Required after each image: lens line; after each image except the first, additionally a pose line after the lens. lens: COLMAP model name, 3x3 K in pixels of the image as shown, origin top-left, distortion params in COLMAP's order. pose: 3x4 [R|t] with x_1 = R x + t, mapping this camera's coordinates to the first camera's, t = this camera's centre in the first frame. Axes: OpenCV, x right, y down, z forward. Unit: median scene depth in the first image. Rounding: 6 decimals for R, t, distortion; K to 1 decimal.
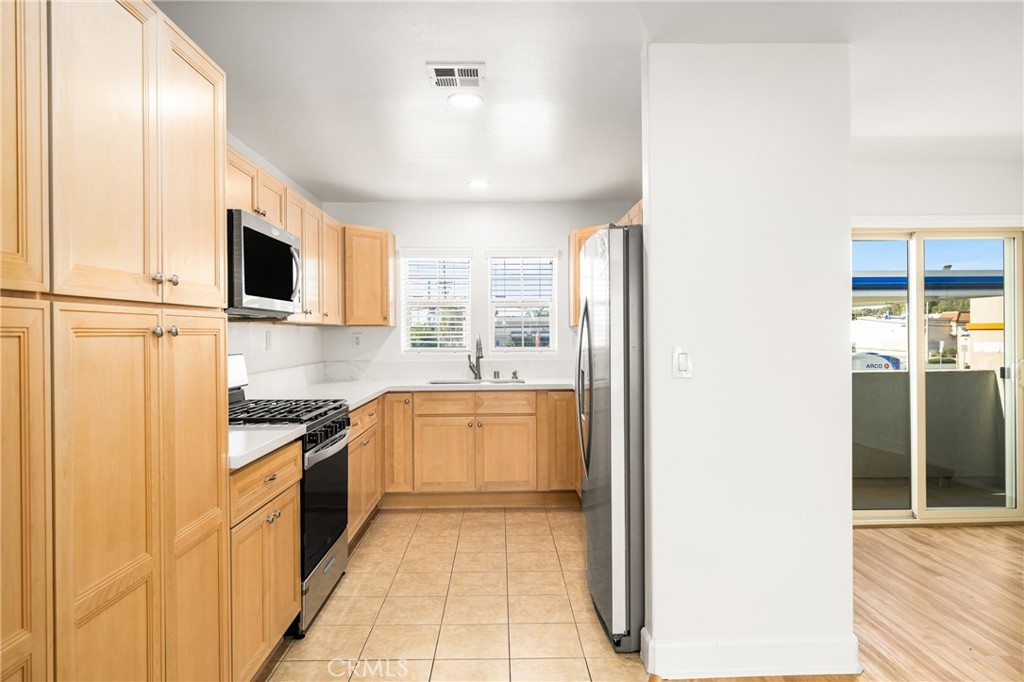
lens RADIAL K [[615.7, 0, 515.3], [0, 615.7, 333.5], [0, 0, 1]] dist [-0.003366, -0.000497]
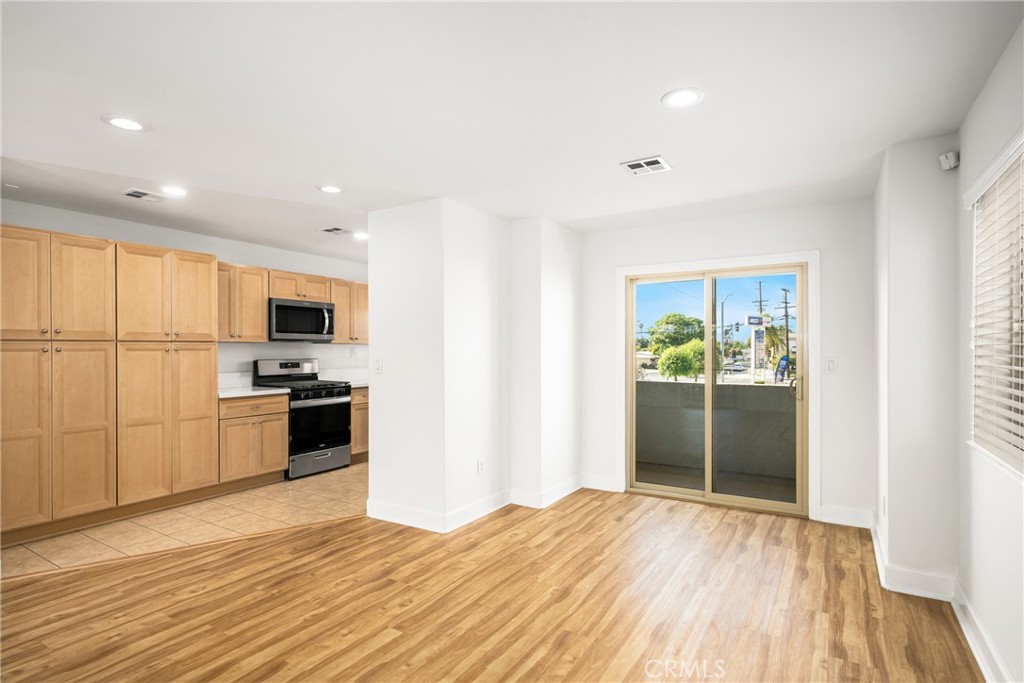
lens RADIAL K [[517.8, 0, 508.6], [0, 517.8, 349.0], [0, 0, 1]] dist [0.002128, -0.001421]
pose [[0.835166, 0.006742, -0.549956, 1.203679], [-0.004843, 0.999976, 0.004904, -0.013623], [0.549976, -0.001432, 0.835179, -0.153840]]
